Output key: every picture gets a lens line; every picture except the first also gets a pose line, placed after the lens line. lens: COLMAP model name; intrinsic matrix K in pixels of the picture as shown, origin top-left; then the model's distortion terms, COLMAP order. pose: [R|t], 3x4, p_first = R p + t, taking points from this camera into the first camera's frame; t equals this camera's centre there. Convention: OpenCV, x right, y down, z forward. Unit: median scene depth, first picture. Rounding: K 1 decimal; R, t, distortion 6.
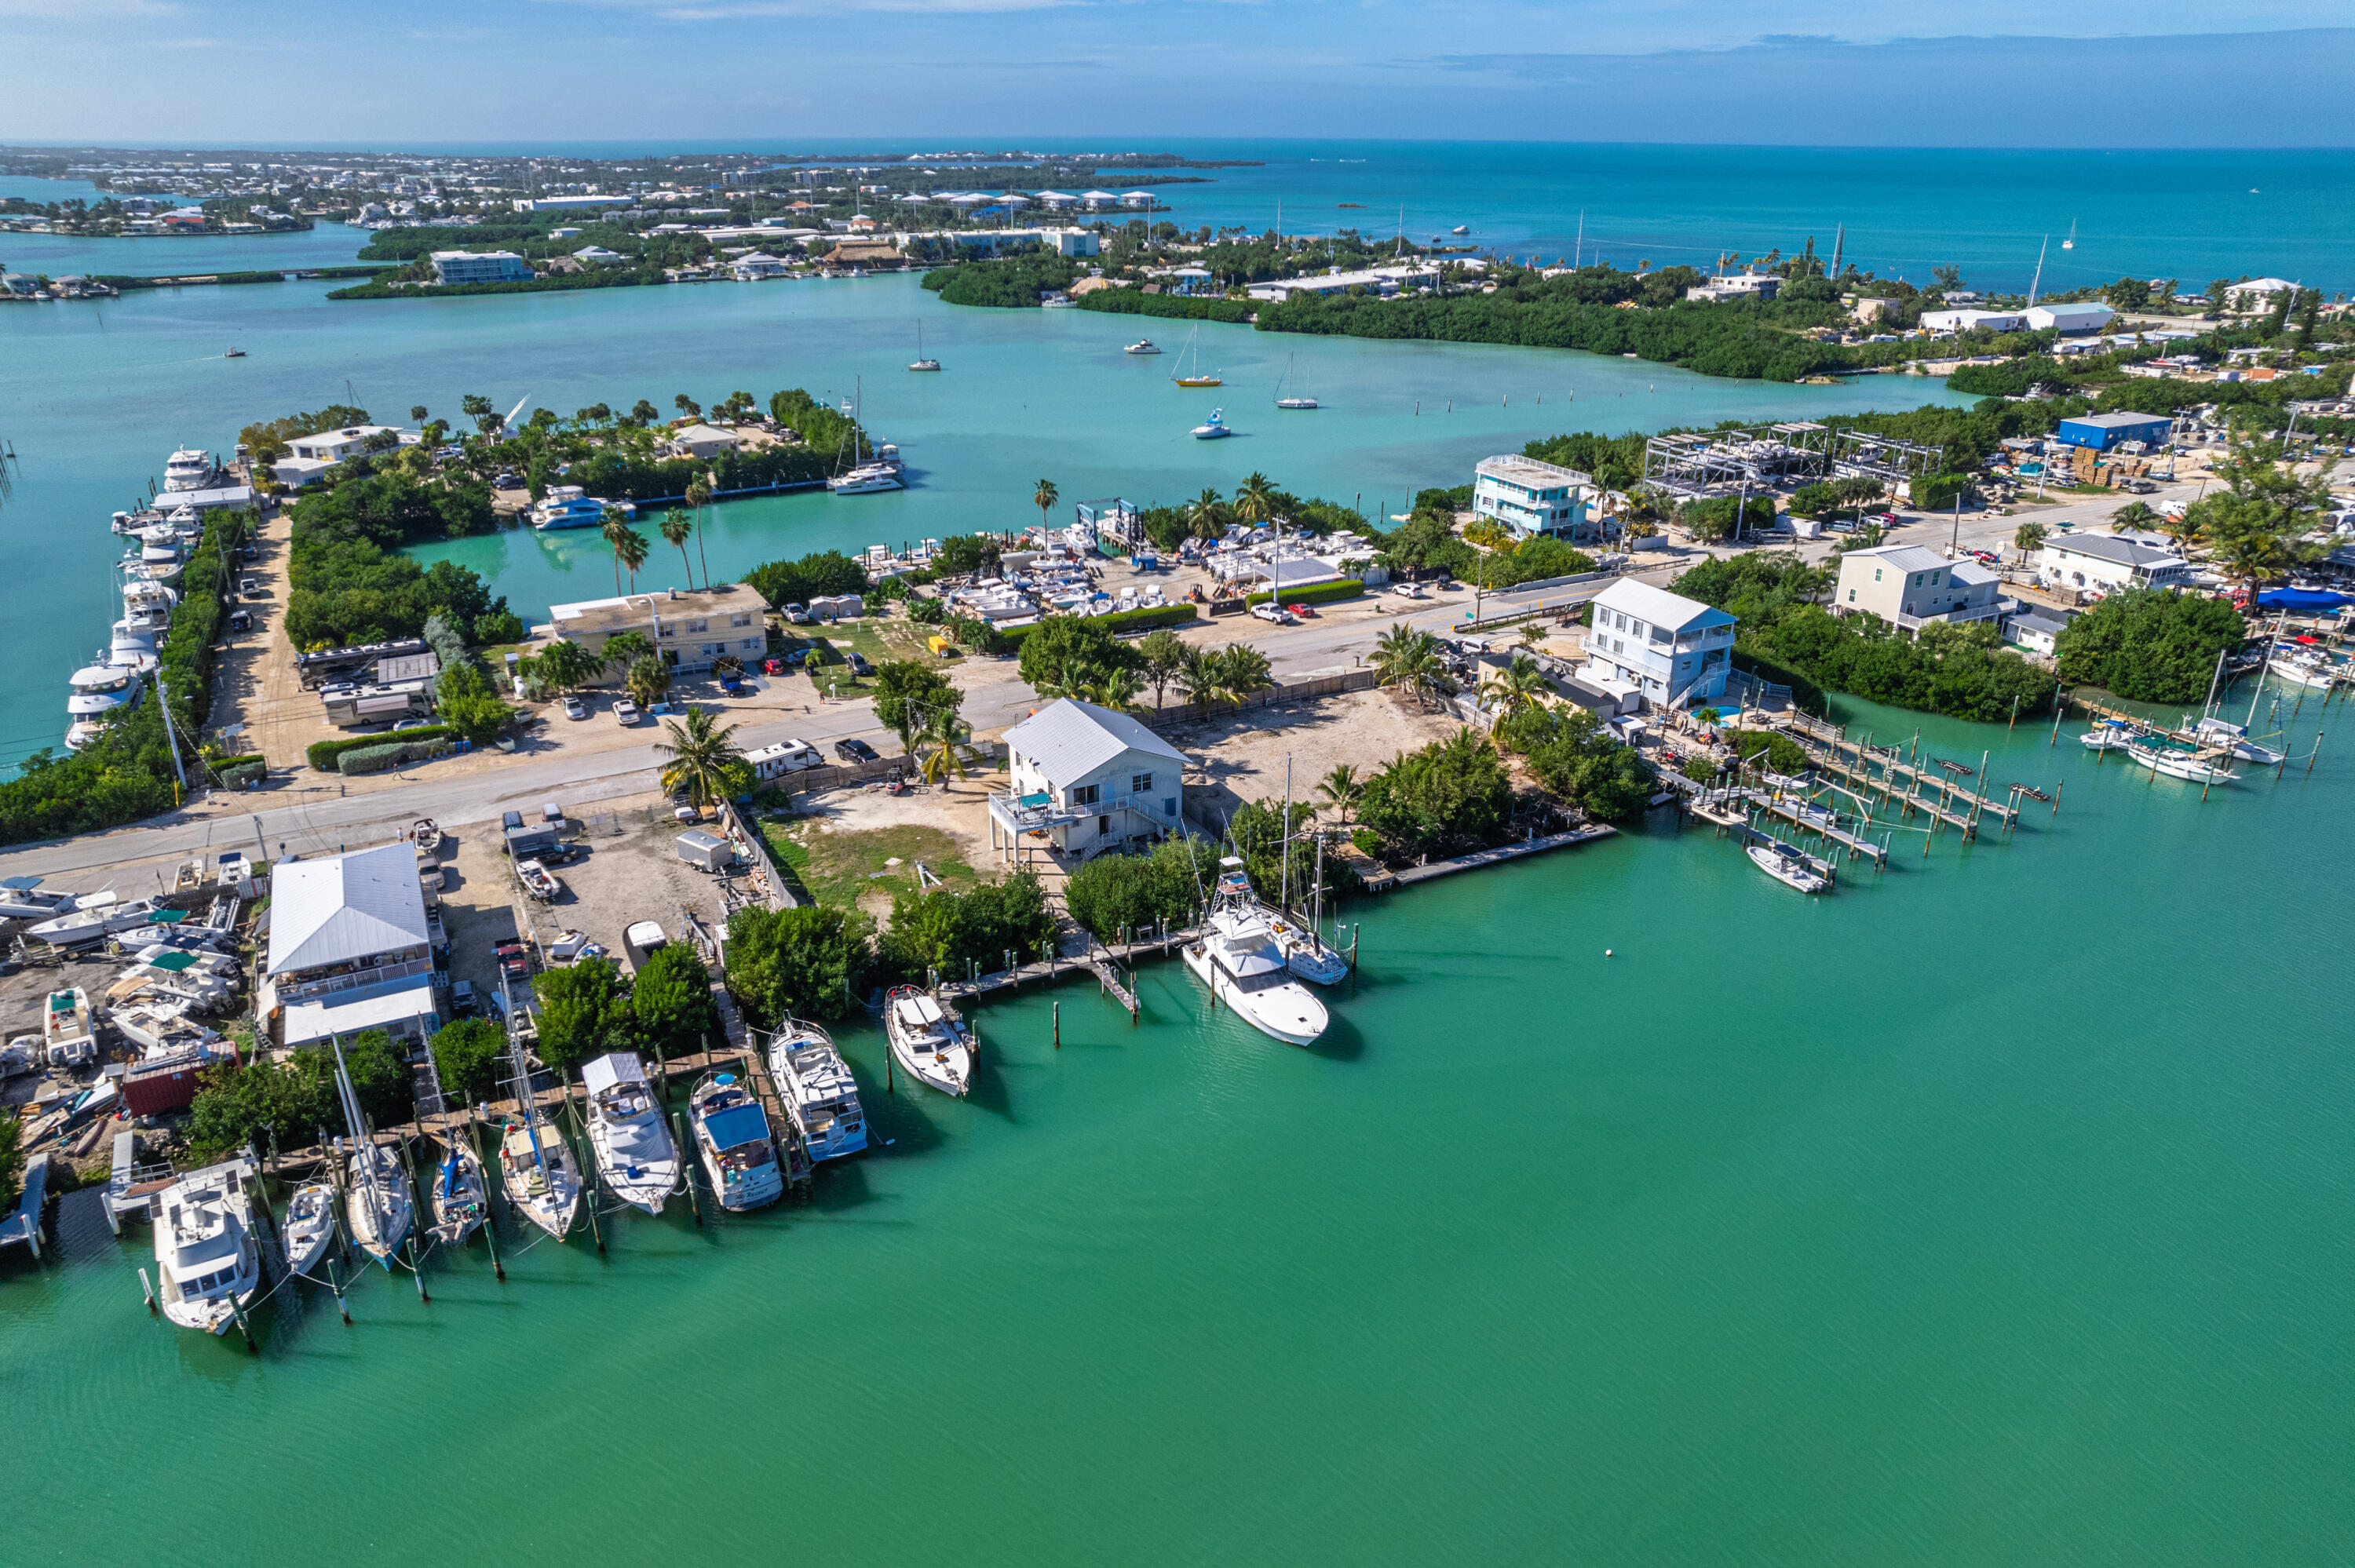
lens RADIAL K [[1531.2, 0, 1177.5], [0, 1531.2, 784.0], [0, 0, 1]] dist [-0.072863, 0.058215]
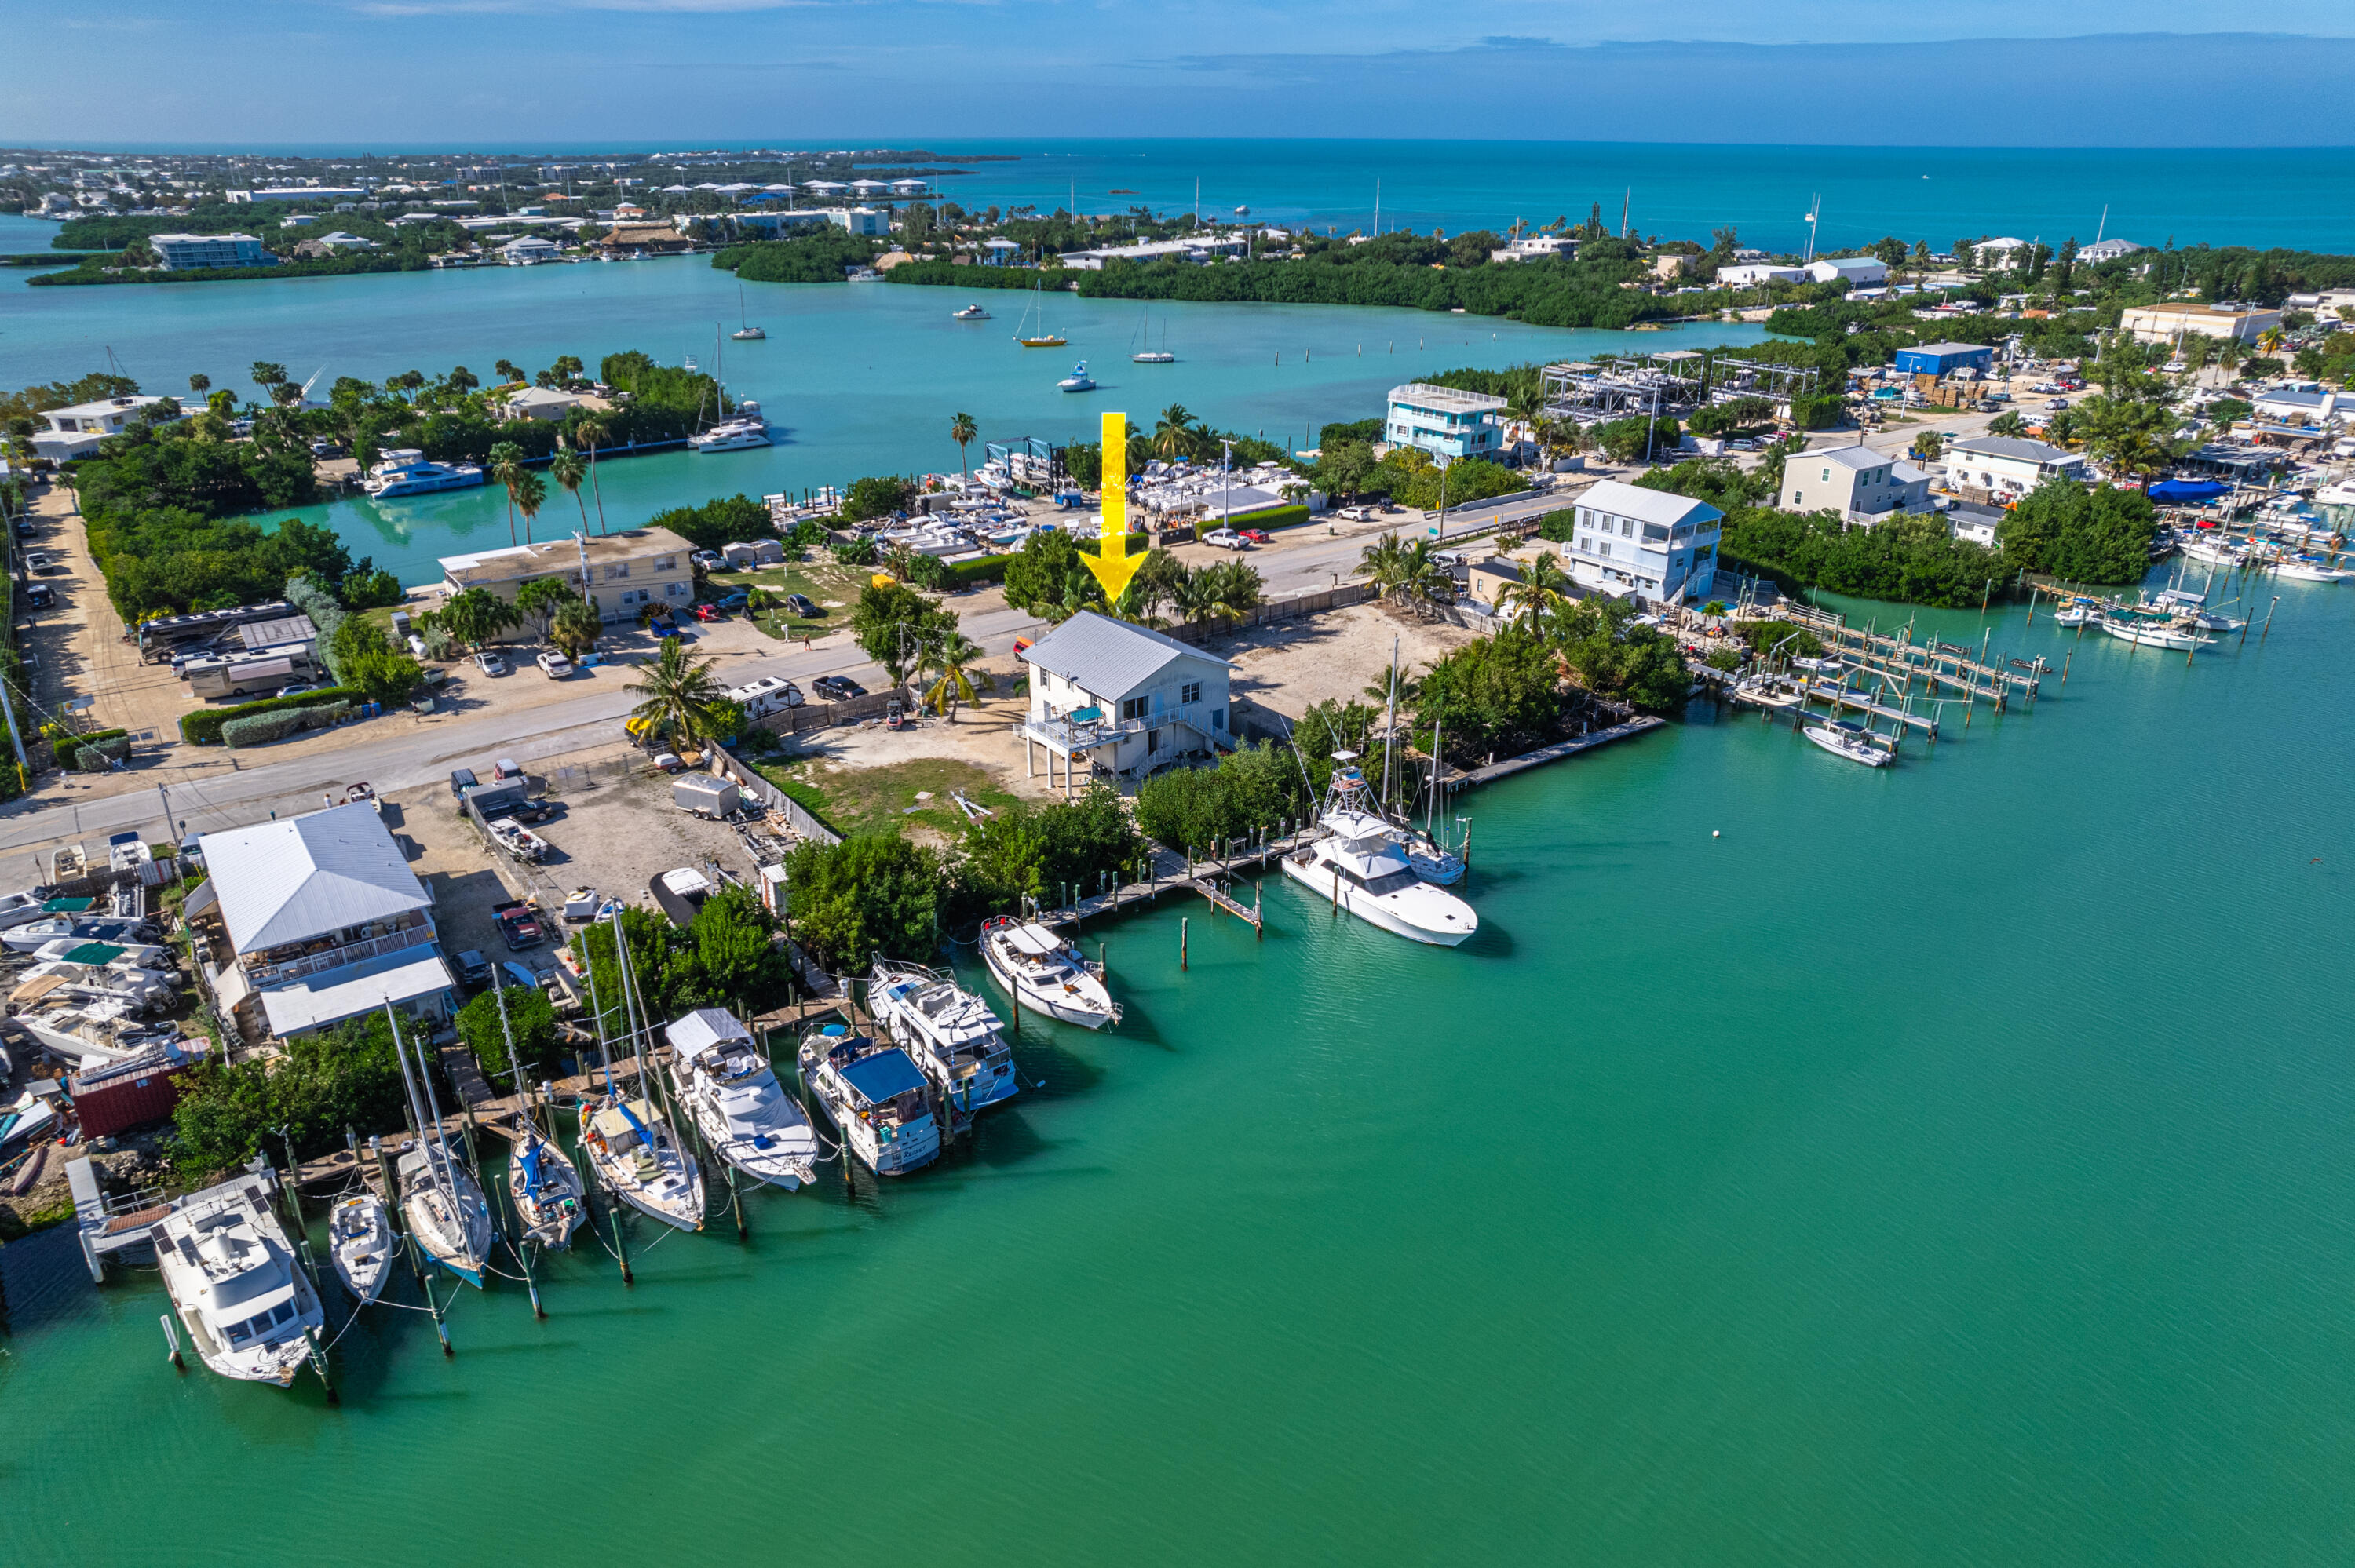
lens RADIAL K [[1526.3, 0, 1177.5], [0, 1526.3, 784.0], [0, 0, 1]] dist [-0.081585, 0.077452]
pose [[0.987824, -0.062671, 0.142397, -0.140465], [0.062462, 0.998030, 0.005940, 0.040734], [-0.142489, 0.003027, 0.989792, 0.084617]]
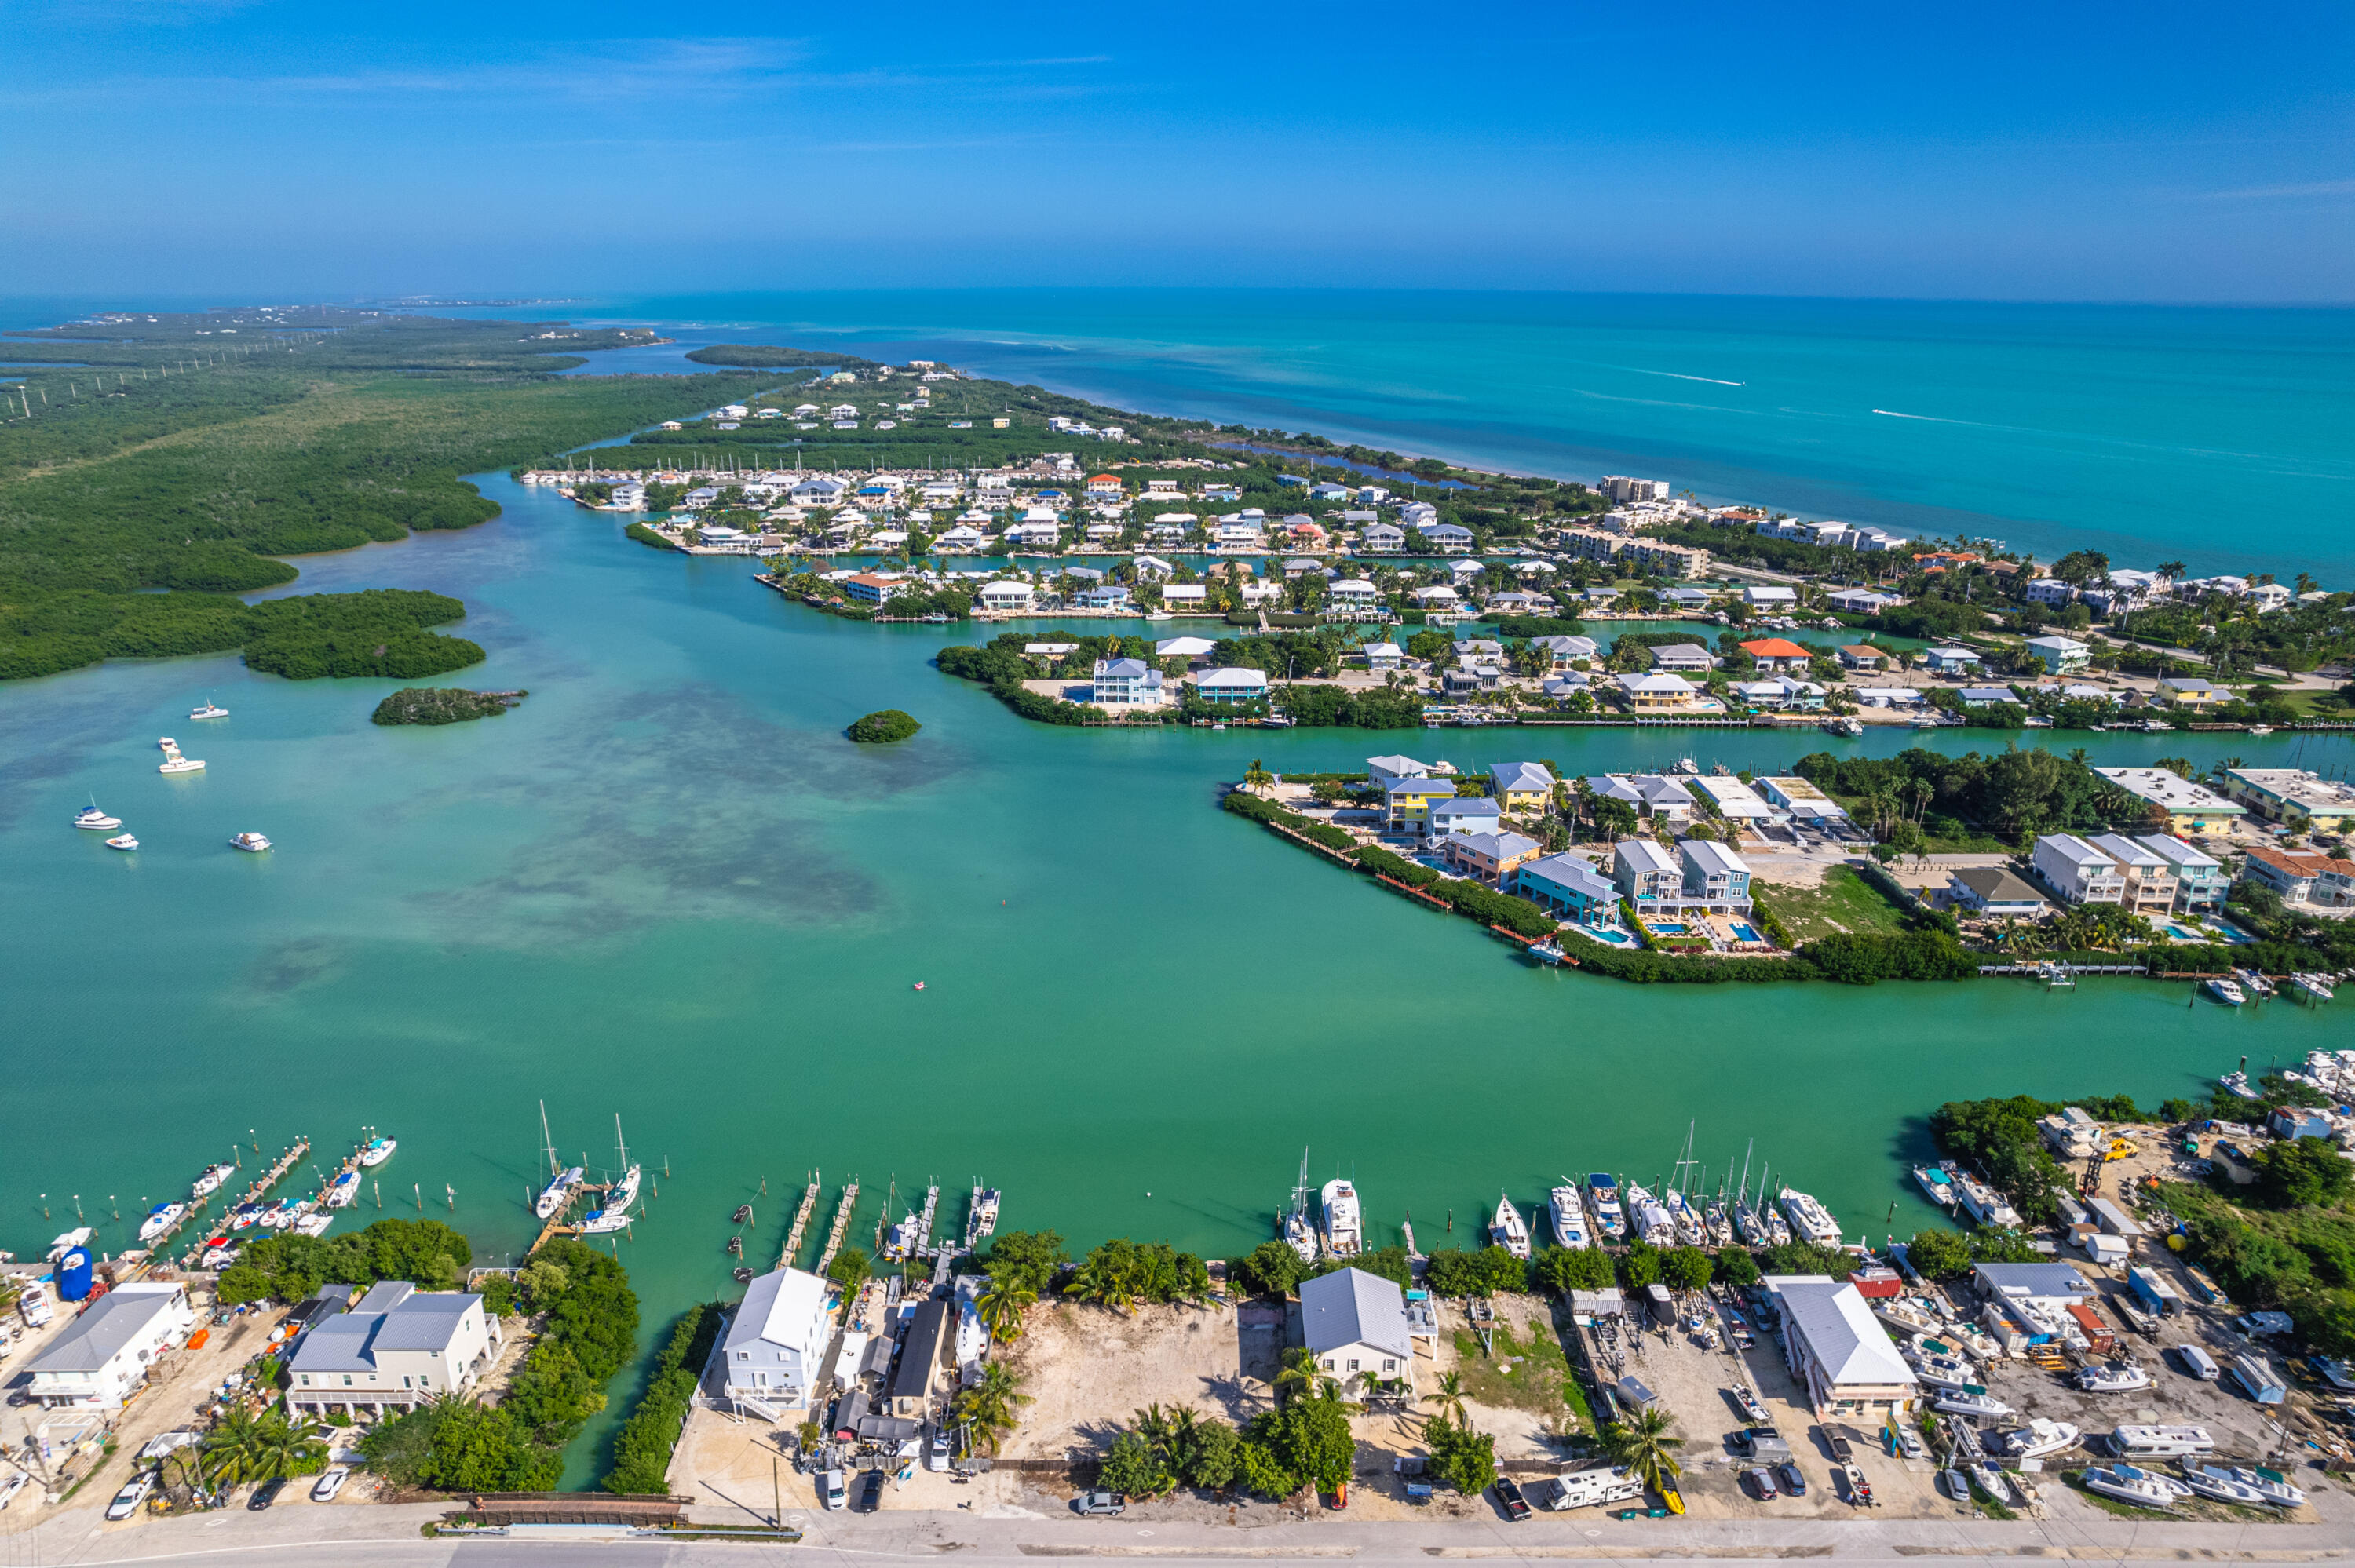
lens RADIAL K [[1526.3, 0, 1177.5], [0, 1526.3, 784.0], [0, 0, 1]] dist [-0.081585, 0.077452]
pose [[-0.884579, -0.155528, 0.439695, -0.383854], [0.179007, 0.757336, 0.628012, -1.120255], [-0.430670, 0.634234, -0.642083, 1.439397]]
